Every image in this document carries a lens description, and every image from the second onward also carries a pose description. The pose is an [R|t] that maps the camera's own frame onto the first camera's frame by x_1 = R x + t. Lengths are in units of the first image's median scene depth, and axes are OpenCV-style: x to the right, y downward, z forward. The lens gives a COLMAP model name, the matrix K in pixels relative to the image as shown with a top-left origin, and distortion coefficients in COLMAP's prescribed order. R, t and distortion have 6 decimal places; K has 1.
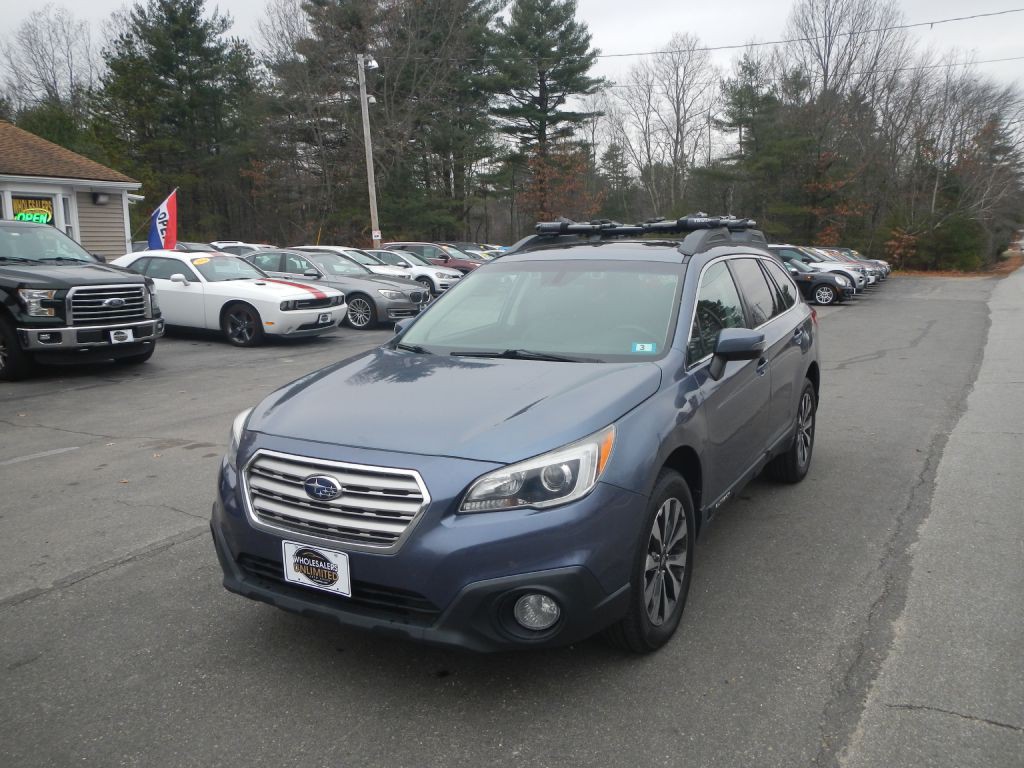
lens RADIAL K [[840.7, 0, 512.0], [0, 840.7, 384.0], [0, 0, 1]] dist [-0.004781, -0.003389]
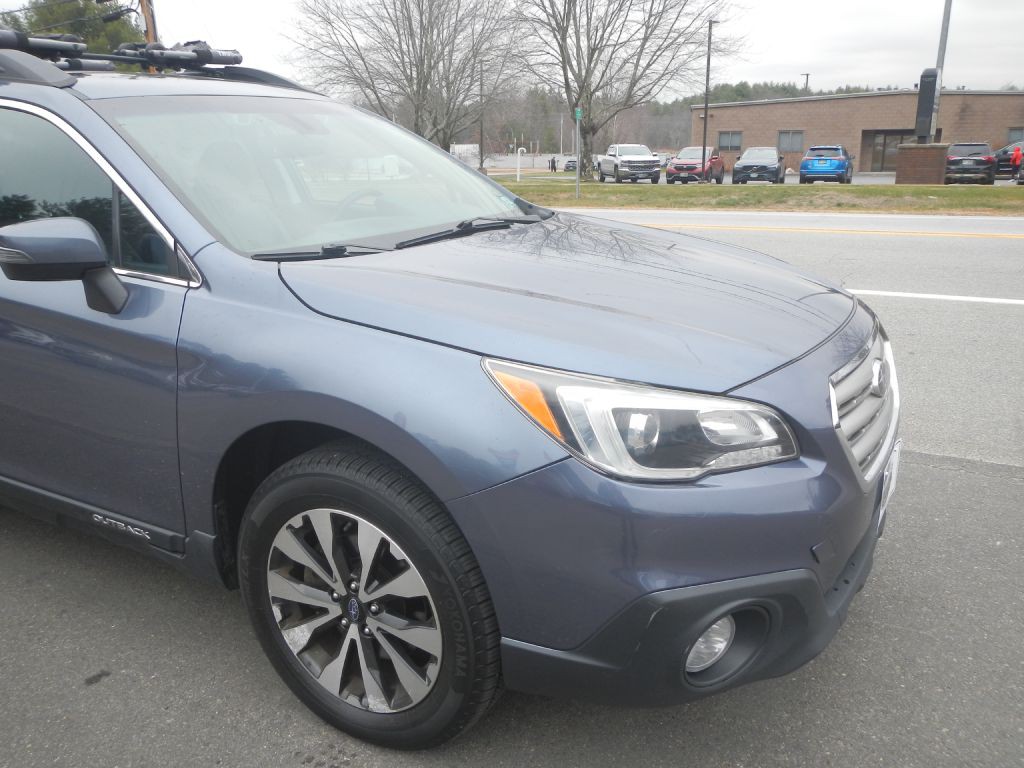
lens RADIAL K [[838.6, 0, 511.7], [0, 838.6, 387.8], [0, 0, 1]] dist [0.002820, -0.003959]
pose [[-0.000391, -0.271856, 0.962338, -0.268317], [0.179061, 0.946766, 0.267530, -0.034282], [-0.983838, 0.172421, 0.048309, 0.373496]]
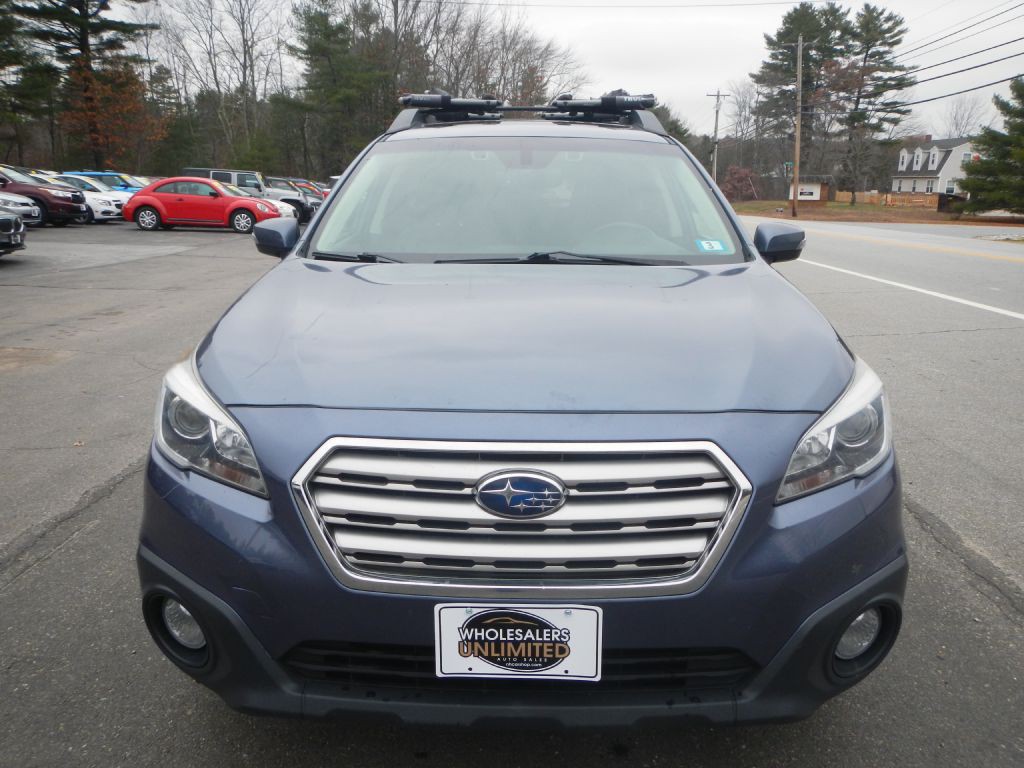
lens RADIAL K [[840.7, 0, 512.0], [0, 840.7, 384.0], [0, 0, 1]] dist [-0.004781, -0.003389]
pose [[0.877397, -0.088787, 0.471478, -0.139140], [0.054492, 0.994810, 0.085933, 0.002171], [-0.476660, -0.049705, 0.877681, 0.156973]]
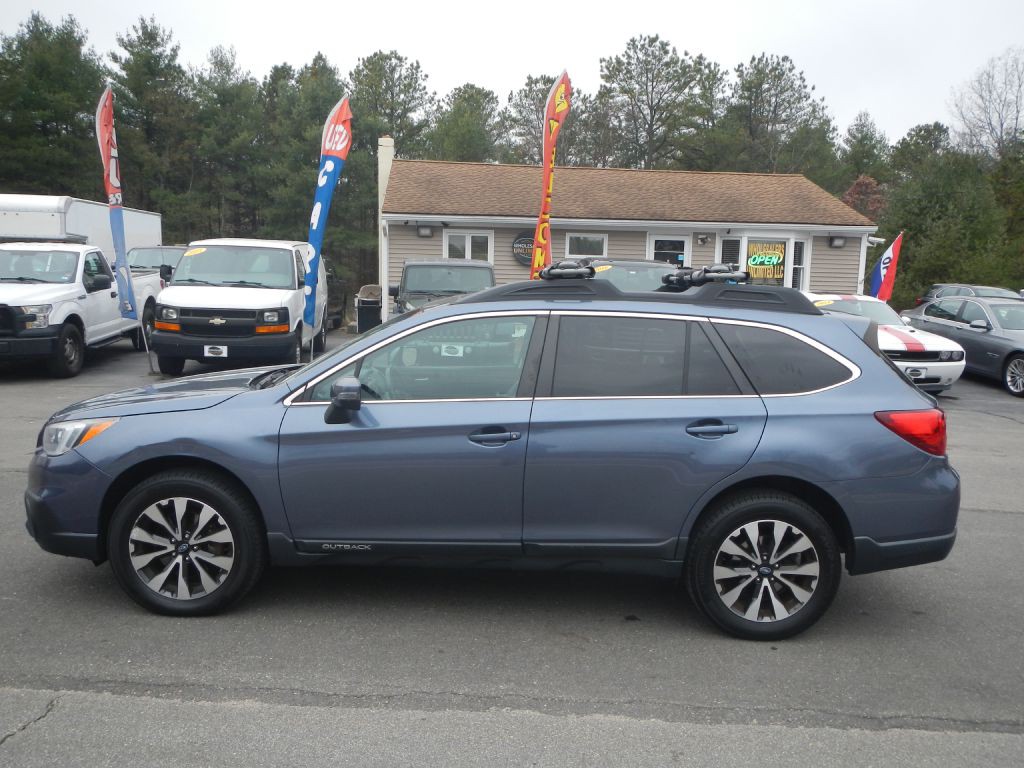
lens RADIAL K [[840.7, 0, 512.0], [0, 840.7, 384.0], [0, 0, 1]] dist [-0.004781, -0.003389]
pose [[0.483850, 0.134134, -0.864811, 0.478478], [-0.175044, 0.983049, 0.054539, -0.056823], [0.857467, 0.124991, 0.499128, 0.262895]]
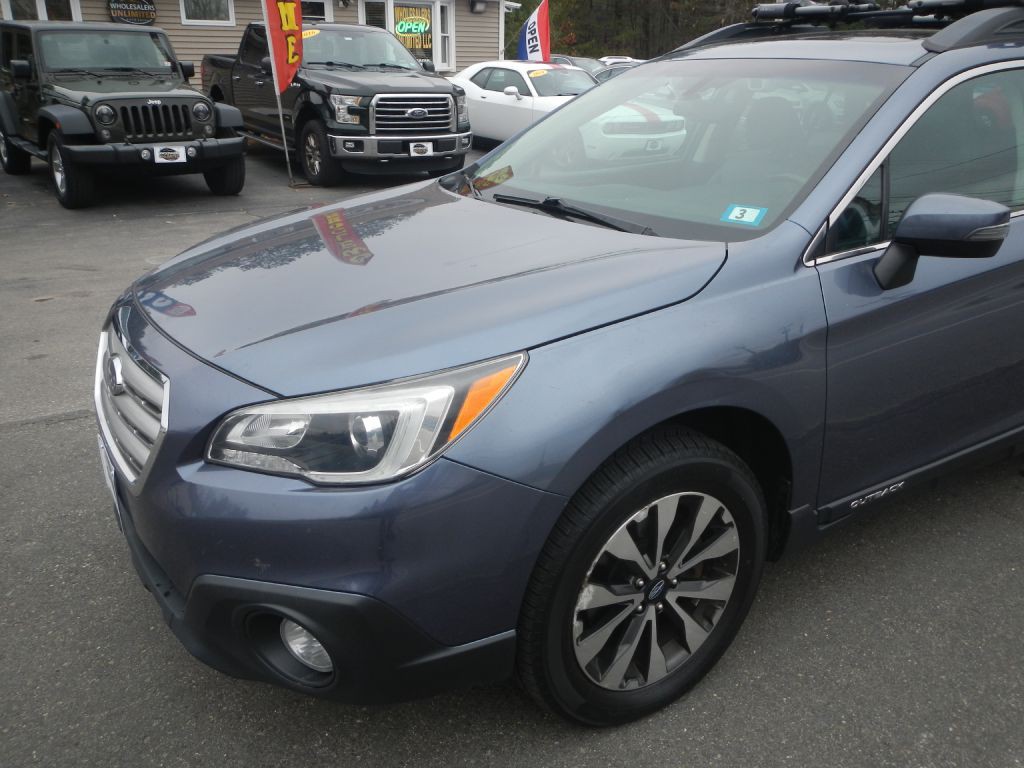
lens RADIAL K [[840.7, 0, 512.0], [0, 840.7, 384.0], [0, 0, 1]] dist [-0.004781, -0.003389]
pose [[0.882251, 0.184408, -0.433158, 0.107475], [-0.095942, 0.971208, 0.218059, -0.015440], [0.460899, -0.150825, 0.874542, 0.158505]]
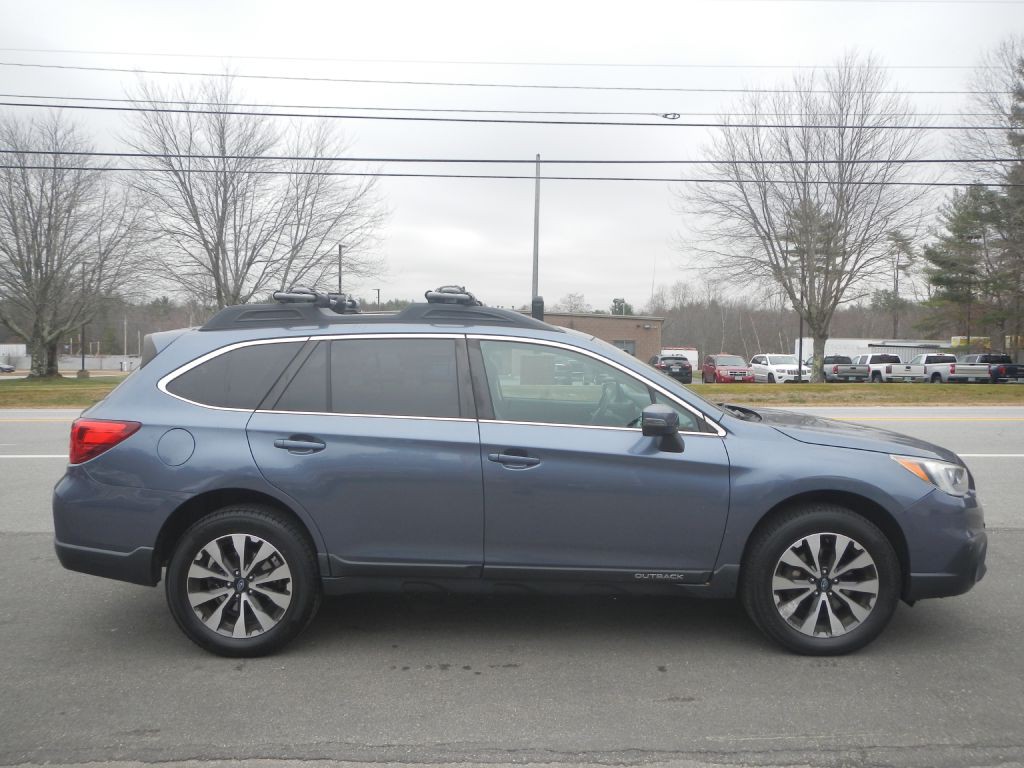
lens RADIAL K [[840.7, 0, 512.0], [0, 840.7, 384.0], [0, 0, 1]] dist [-0.004781, -0.003389]
pose [[-0.484200, -0.034242, 0.874287, -0.373099], [0.145003, 0.982276, 0.118777, -0.105163], [-0.862858, 0.184287, -0.470653, 0.731530]]
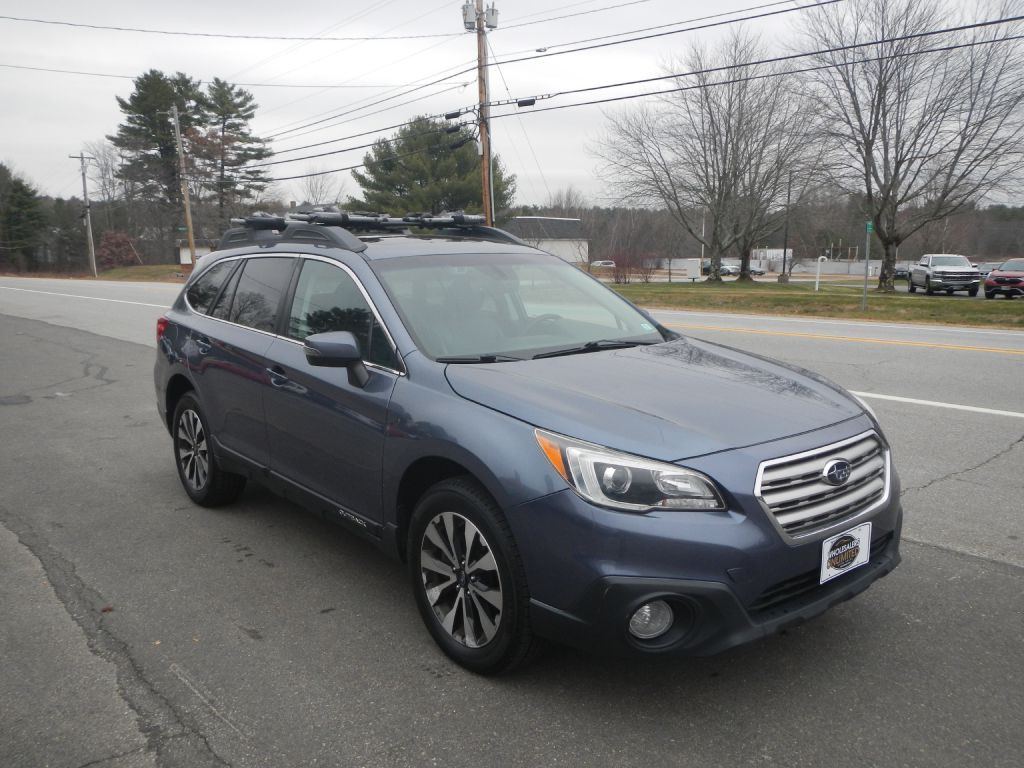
lens RADIAL K [[840.7, 0, 512.0], [0, 840.7, 384.0], [0, 0, 1]] dist [-0.004781, -0.003389]
pose [[0.351598, -0.141763, 0.925355, -0.370762], [0.154631, 0.983685, 0.091946, -0.038162], [-0.923292, 0.110761, 0.367783, 0.286118]]
